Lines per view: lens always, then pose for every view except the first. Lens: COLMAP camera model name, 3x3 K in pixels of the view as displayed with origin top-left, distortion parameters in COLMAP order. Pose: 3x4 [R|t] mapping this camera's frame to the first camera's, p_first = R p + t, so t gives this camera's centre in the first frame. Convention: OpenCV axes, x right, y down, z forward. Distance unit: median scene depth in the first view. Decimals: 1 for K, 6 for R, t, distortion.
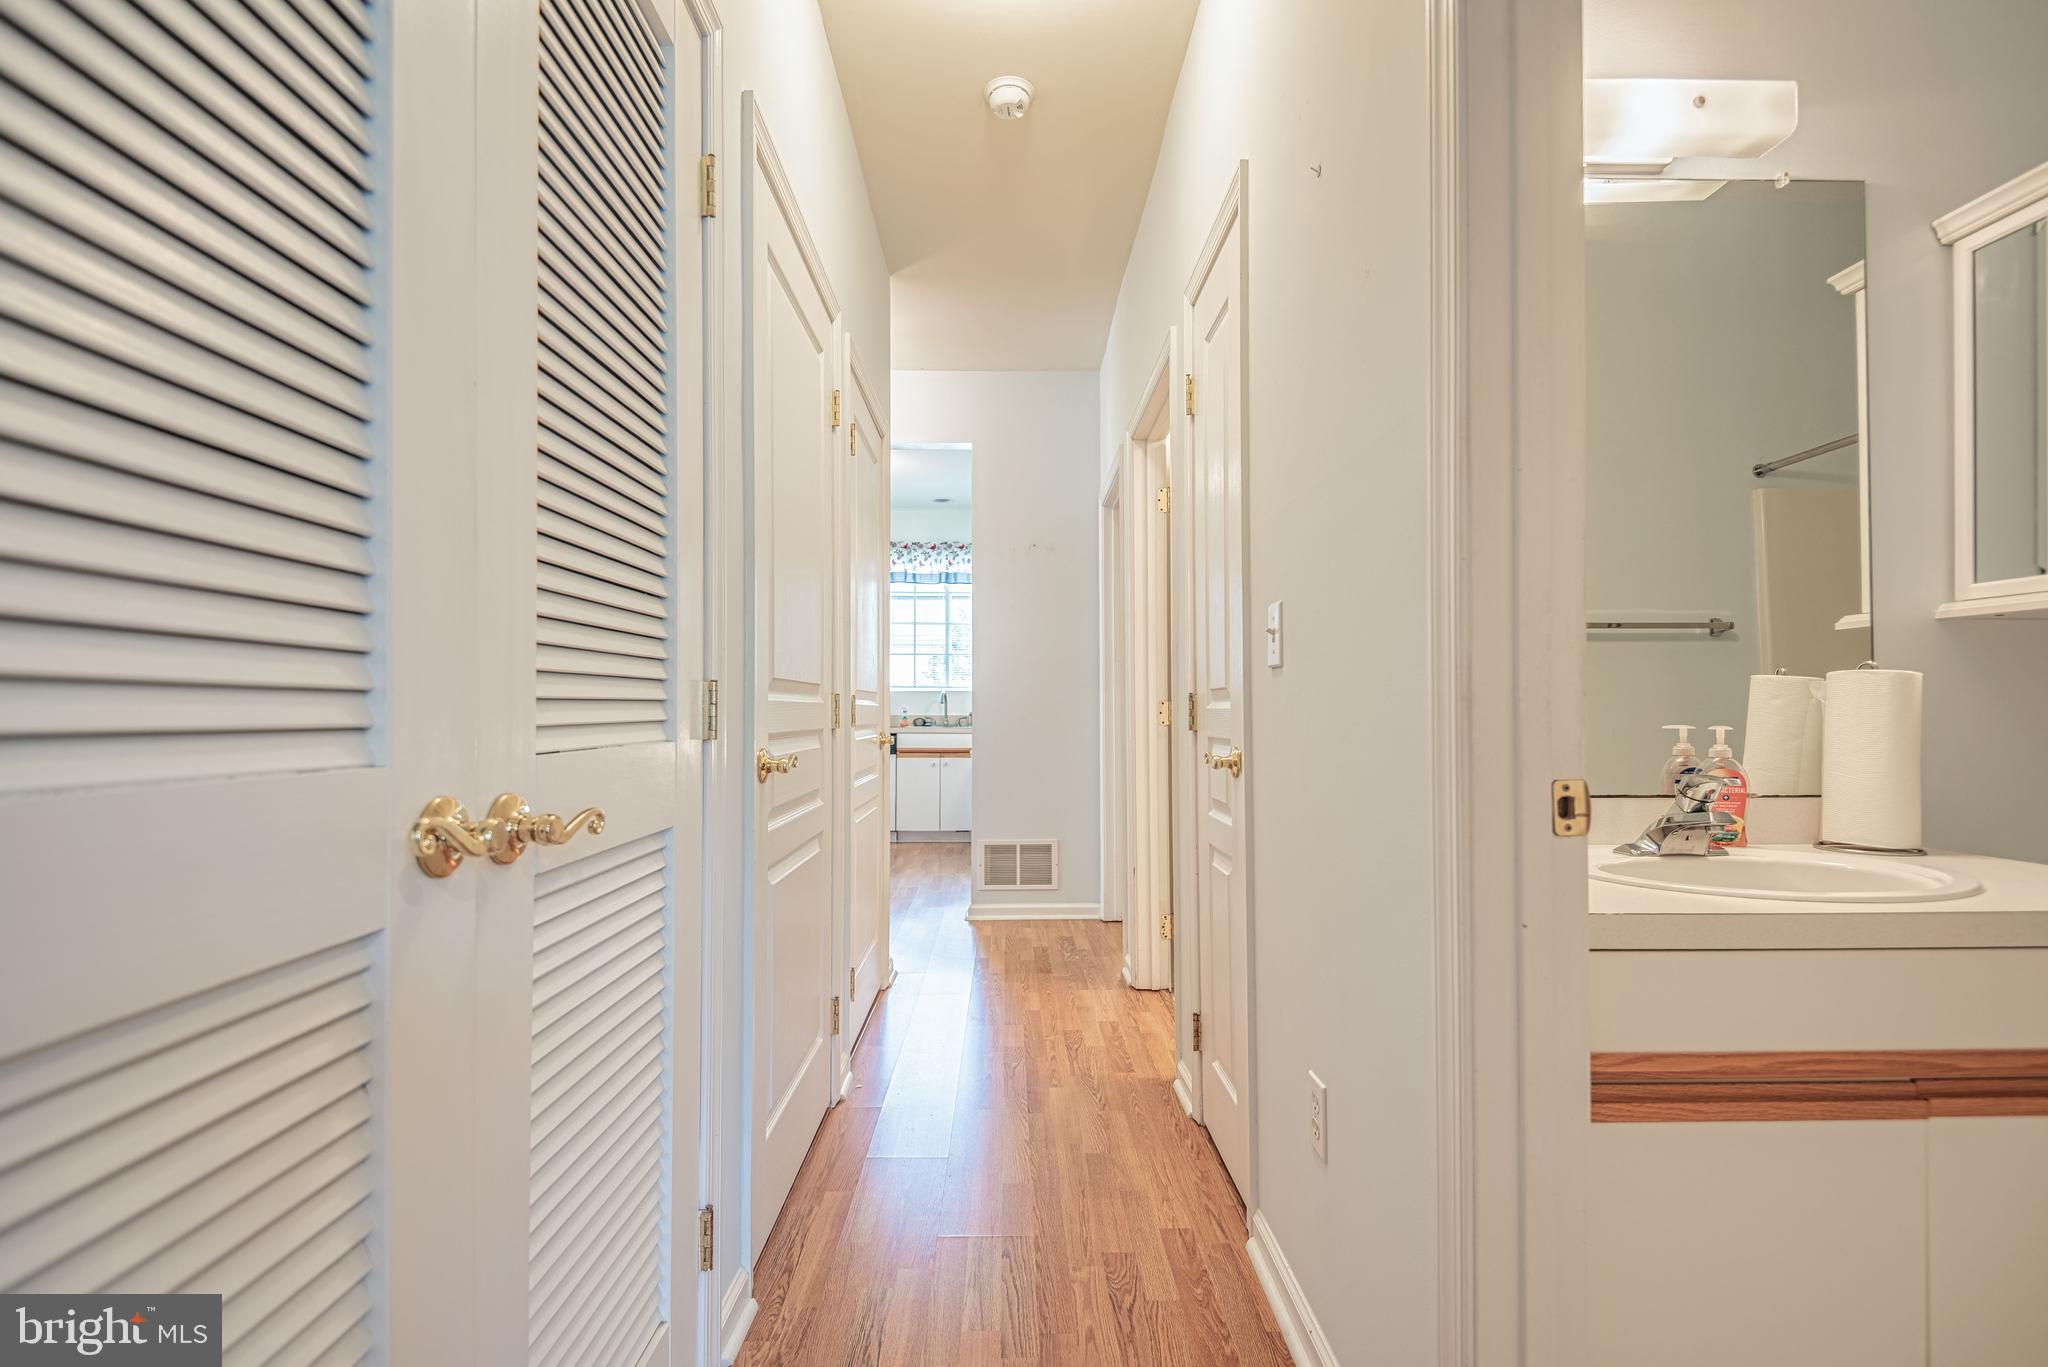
lens RADIAL K [[941.8, 0, 1035.6], [0, 941.8, 676.7], [0, 0, 1]] dist [0.018621, -0.010698]
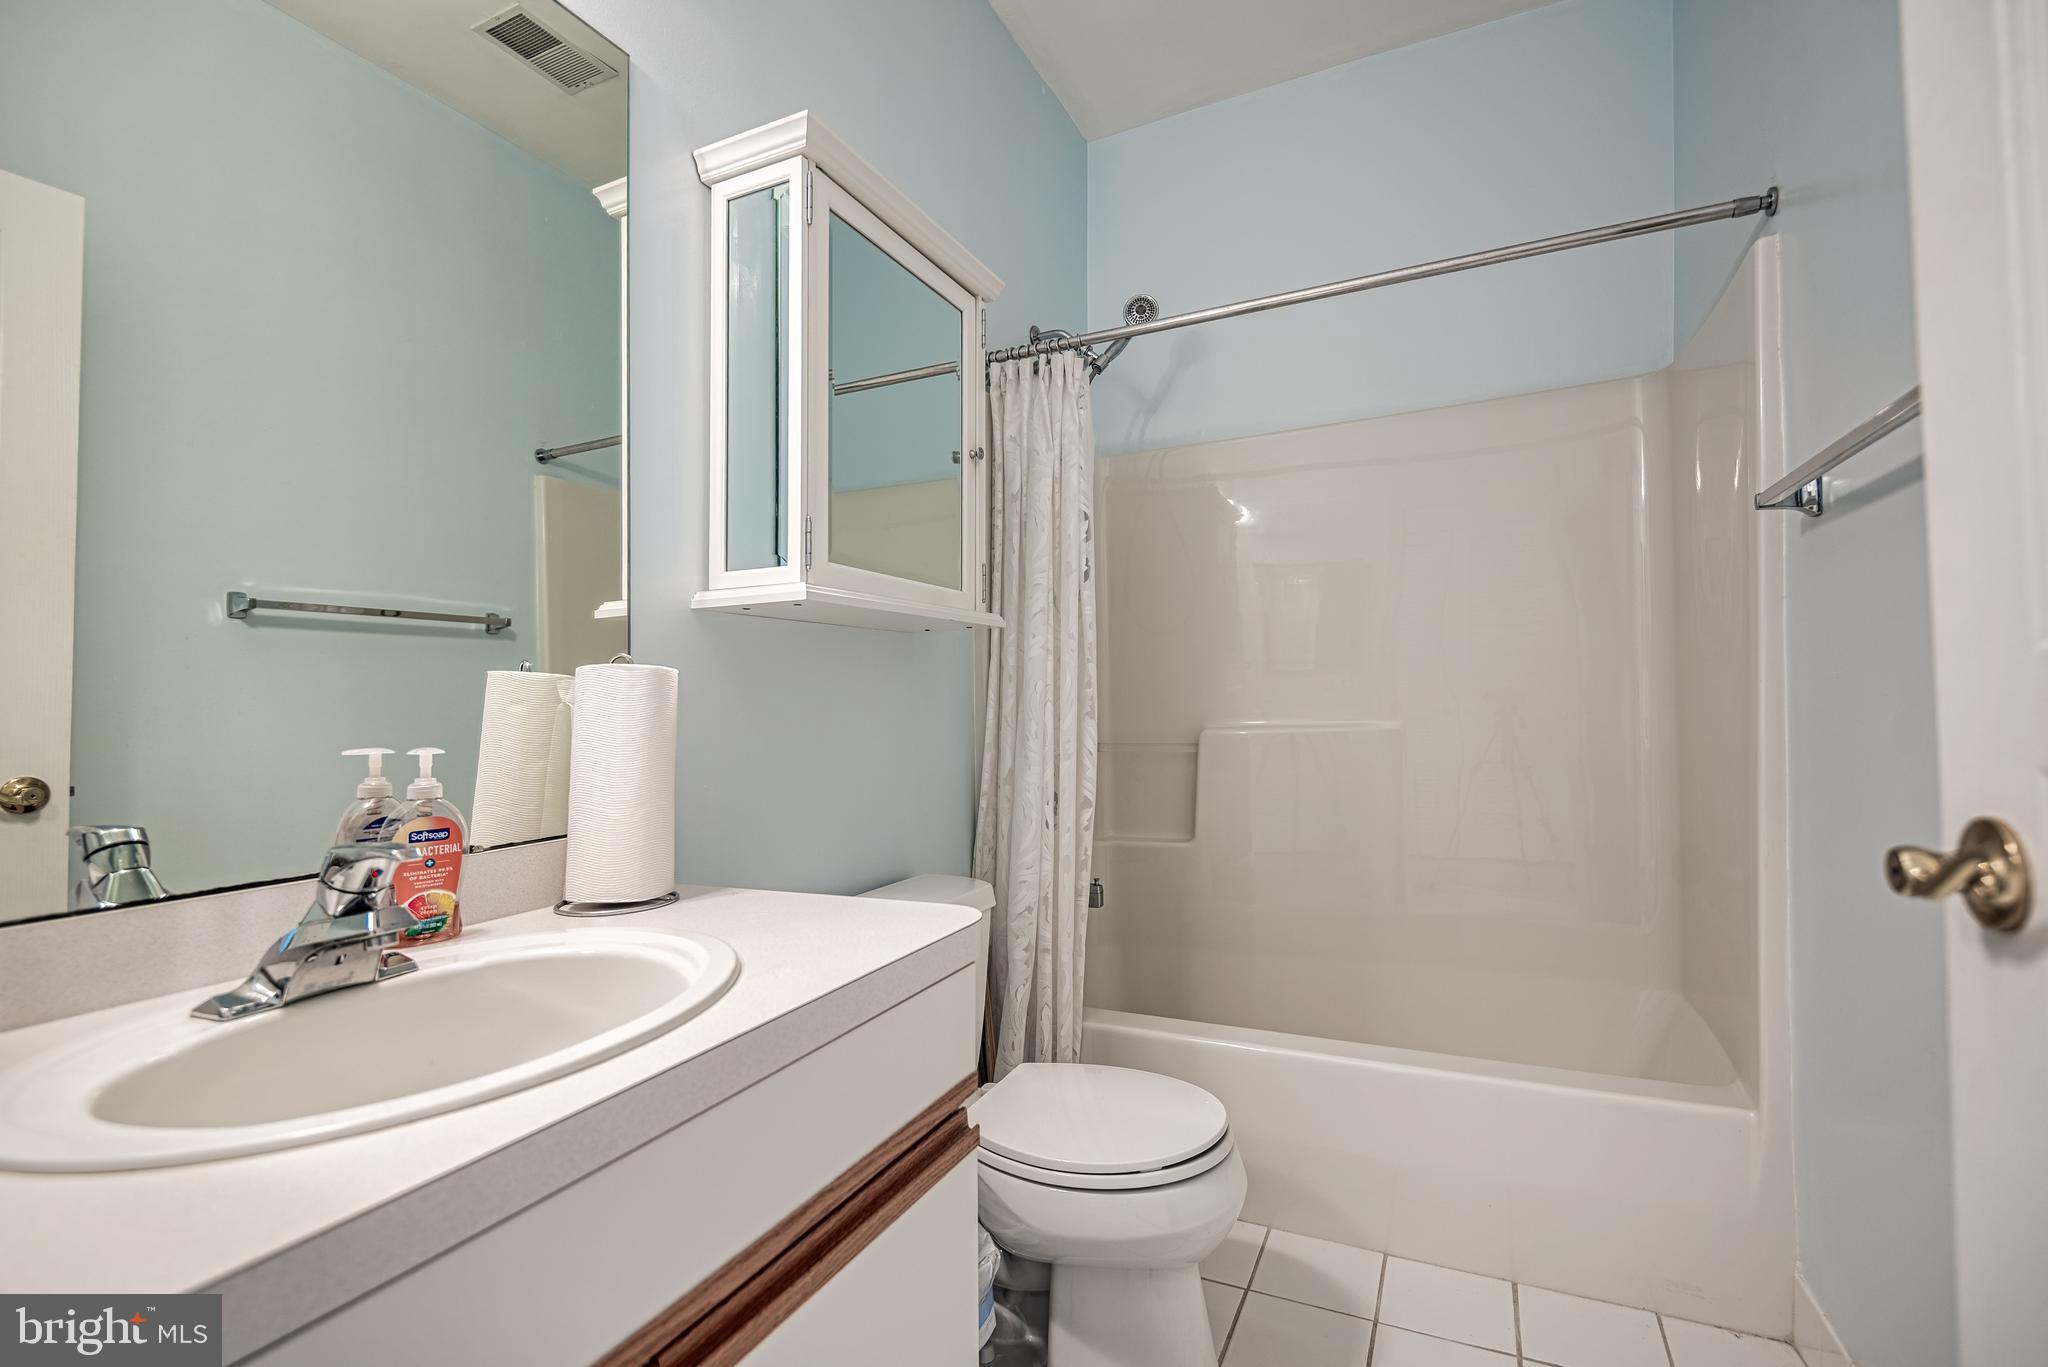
lens RADIAL K [[941.8, 0, 1035.9], [0, 941.8, 681.8], [0, 0, 1]] dist [0.018621, -0.010698]
pose [[0.440752, 0.012344, 0.897544, 0.322212], [-0.009406, 0.999914, -0.009133, 0.009552], [-0.897580, -0.004417, 0.440830, 0.345728]]
